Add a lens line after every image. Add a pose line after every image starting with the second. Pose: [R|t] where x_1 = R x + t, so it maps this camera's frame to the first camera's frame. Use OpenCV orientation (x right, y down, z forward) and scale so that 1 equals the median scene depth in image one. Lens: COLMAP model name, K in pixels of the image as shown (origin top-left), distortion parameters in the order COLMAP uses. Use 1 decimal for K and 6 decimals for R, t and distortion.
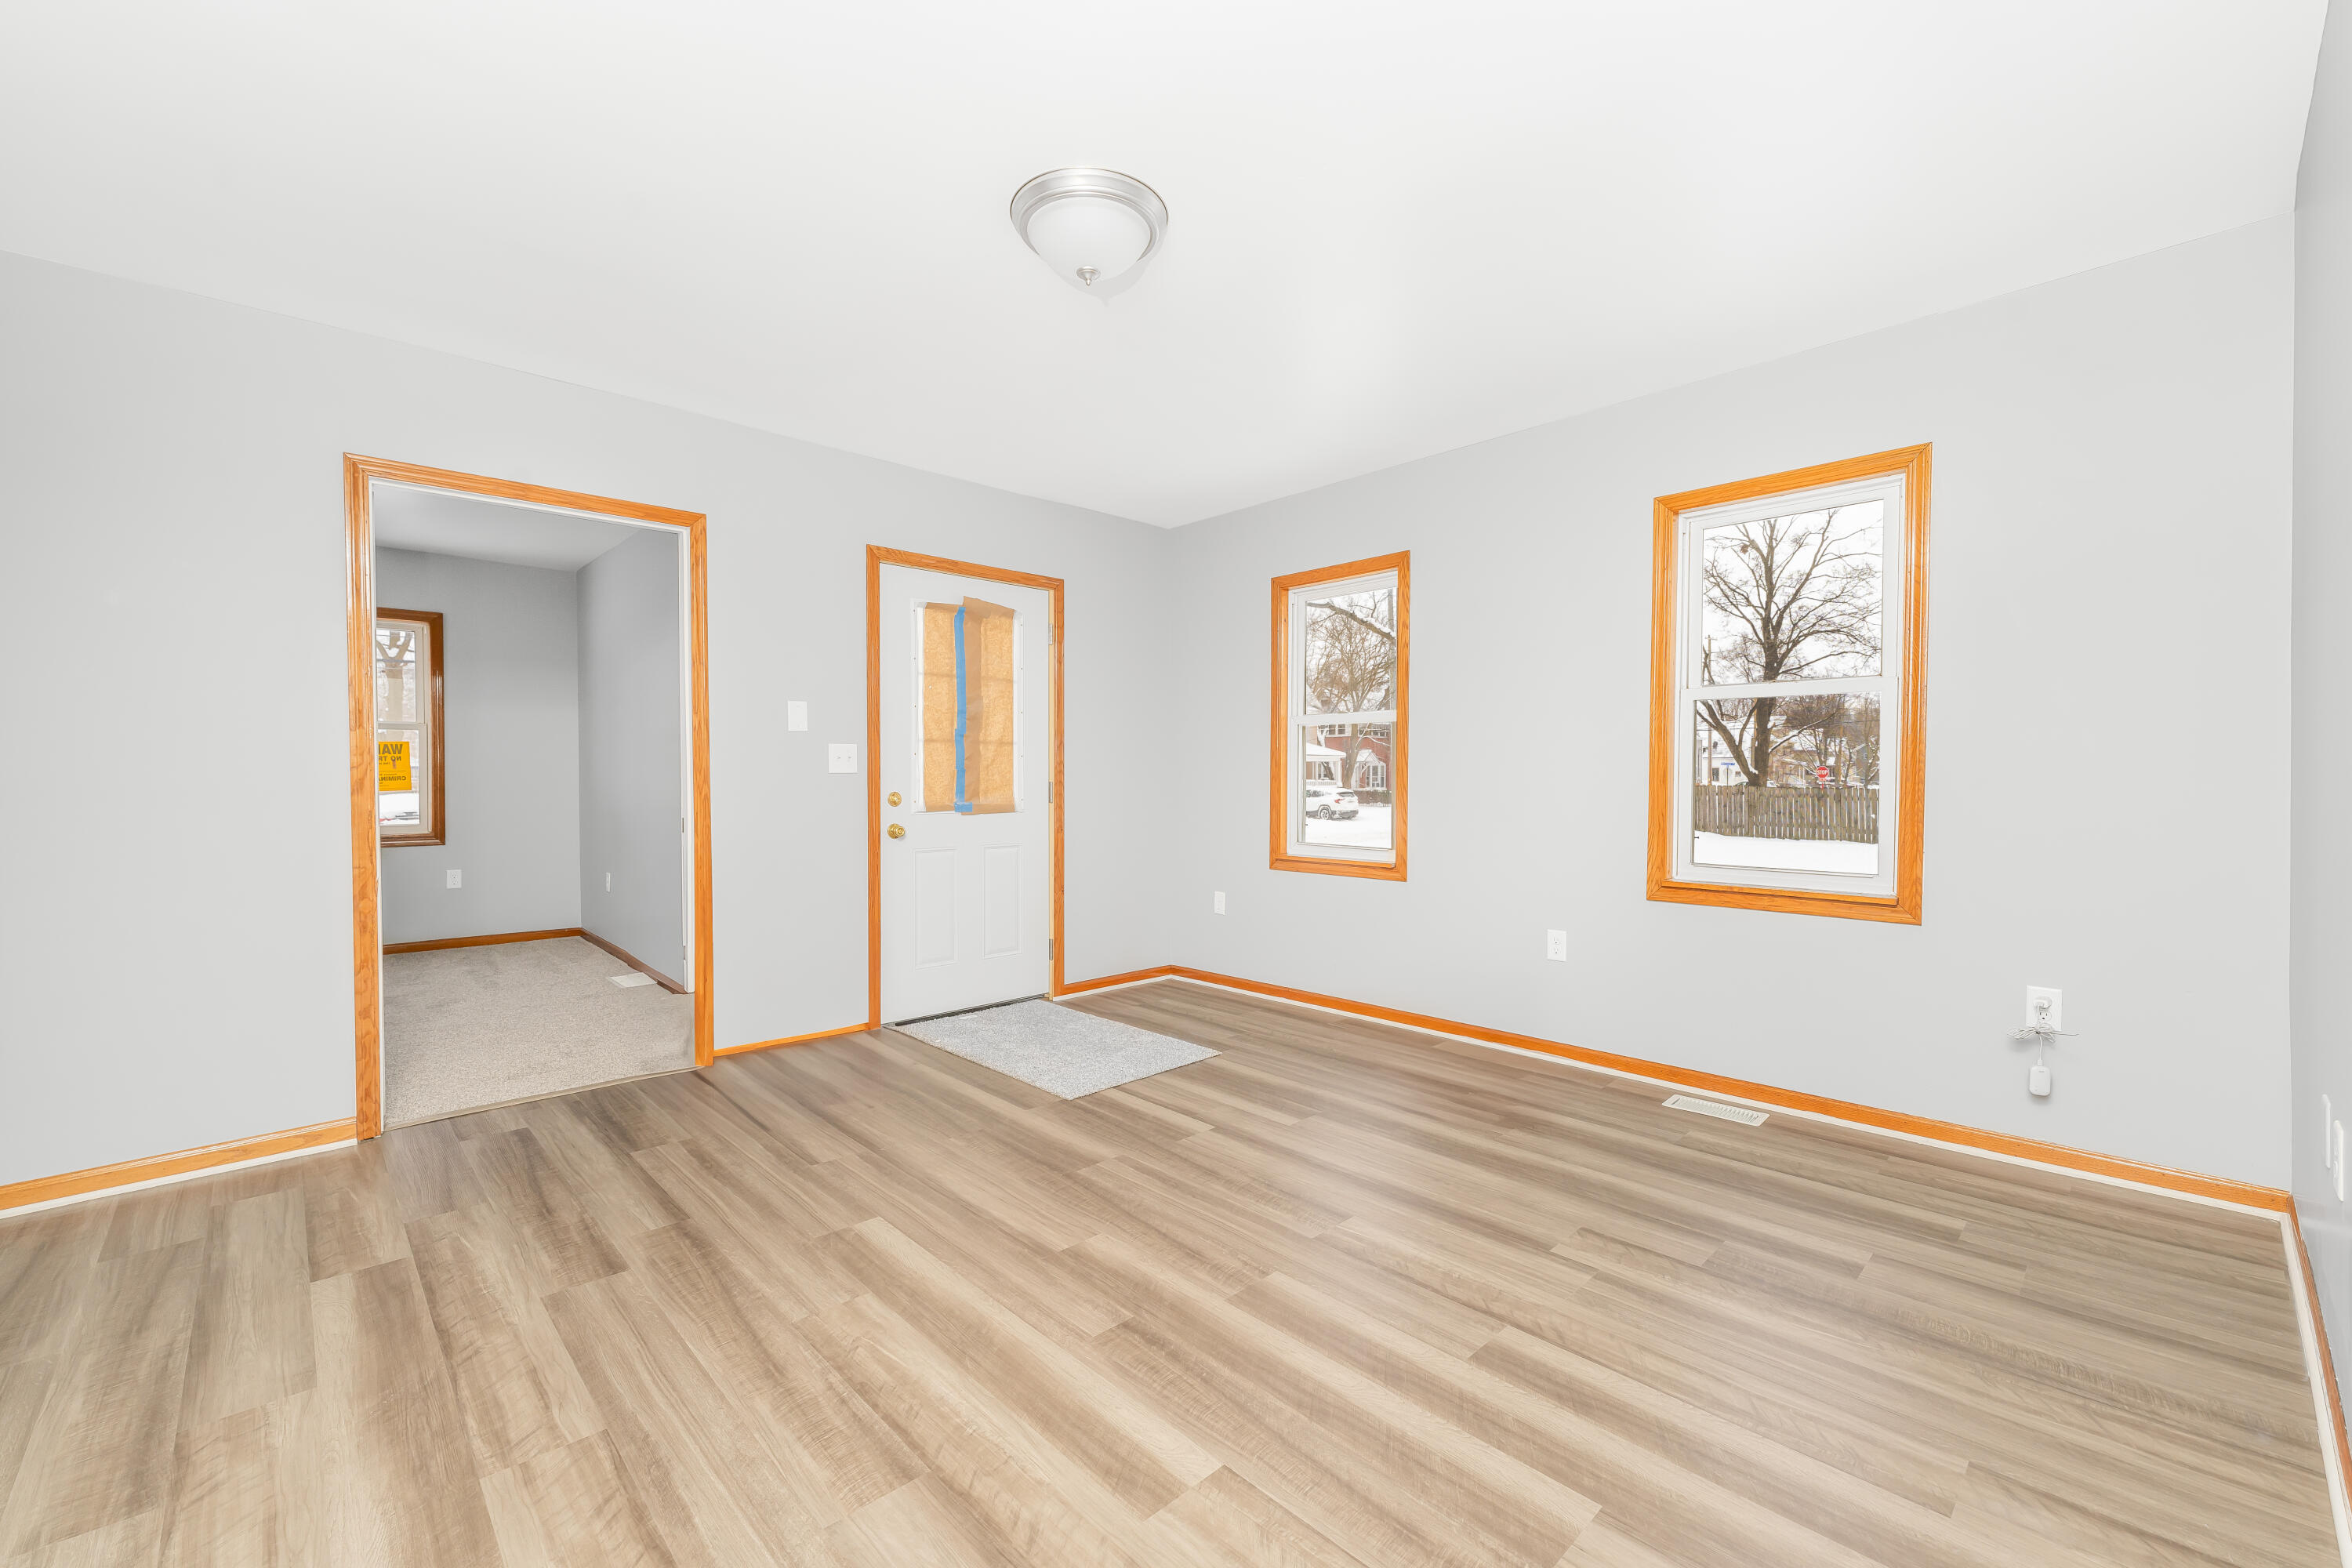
lens RADIAL K [[951.0, 0, 1181.2], [0, 951.0, 785.1], [0, 0, 1]] dist [0.004783, 0.000422]
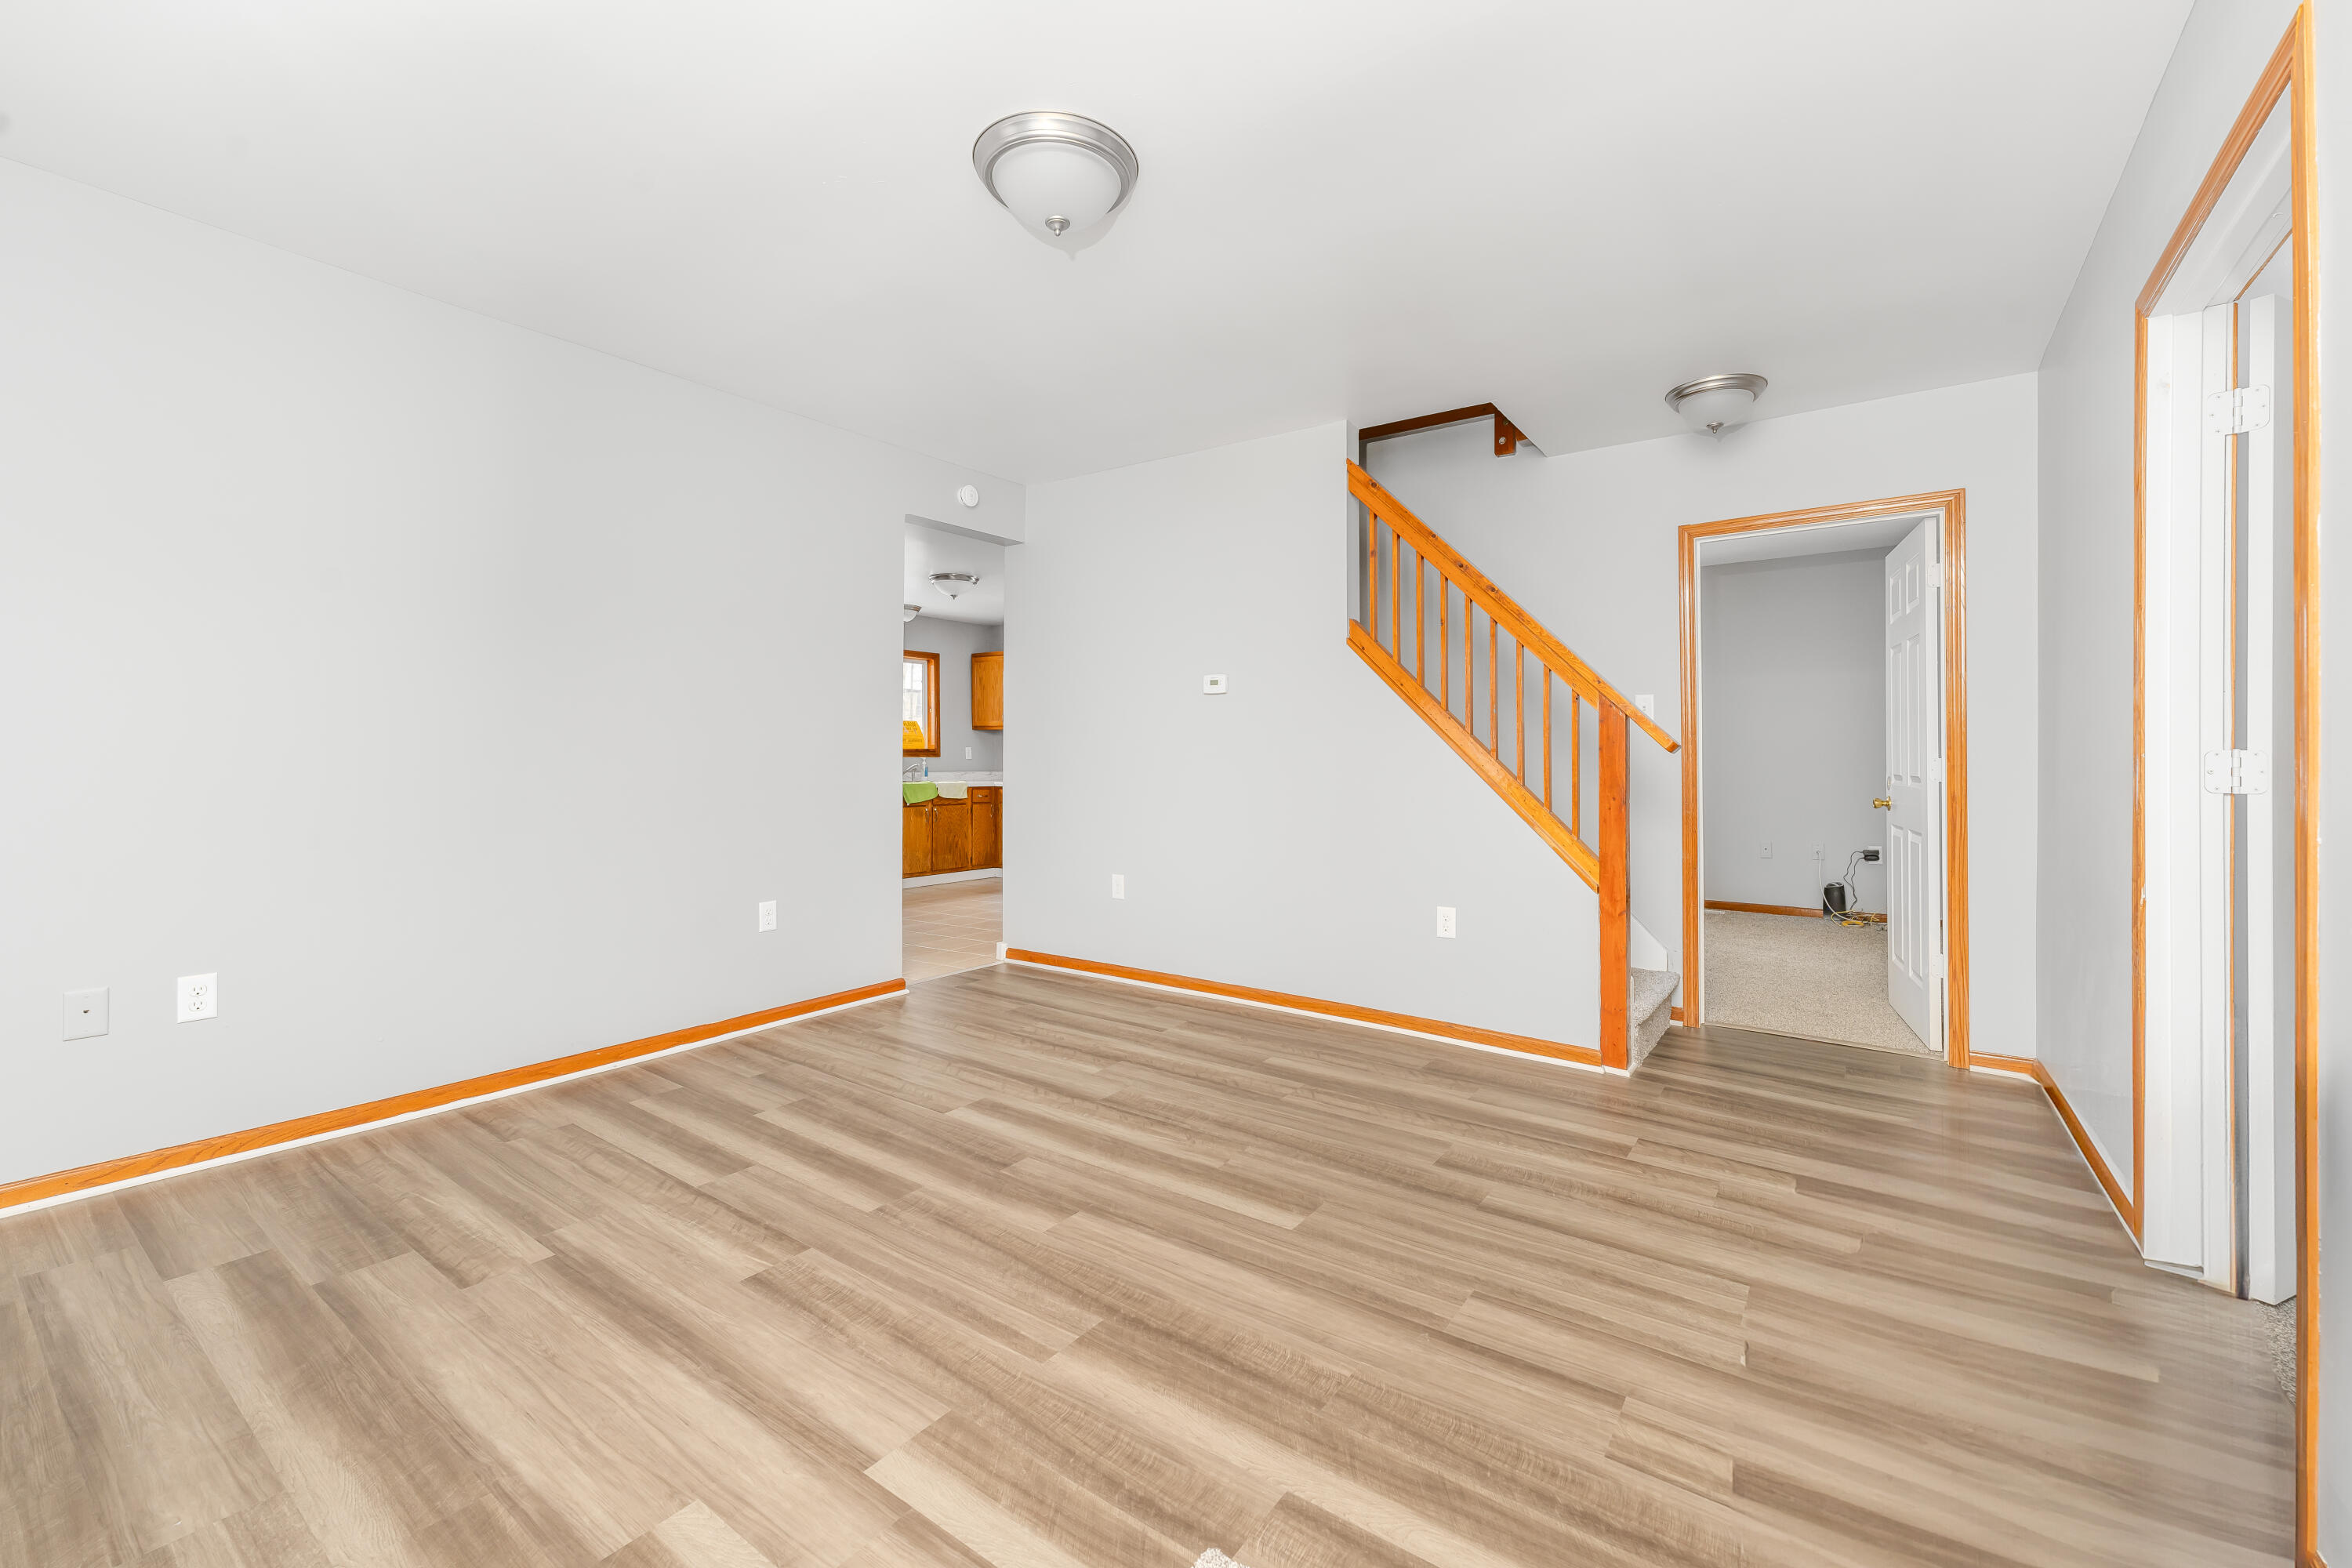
lens RADIAL K [[951.0, 0, 1175.4], [0, 951.0, 766.7], [0, 0, 1]] dist [0.004783, 0.000422]
pose [[-0.982805, 0.000151, -0.184649, -0.042888], [-0.003214, 0.999834, 0.017926, -0.010907], [0.184621, 0.018211, -0.982641, 2.144993]]
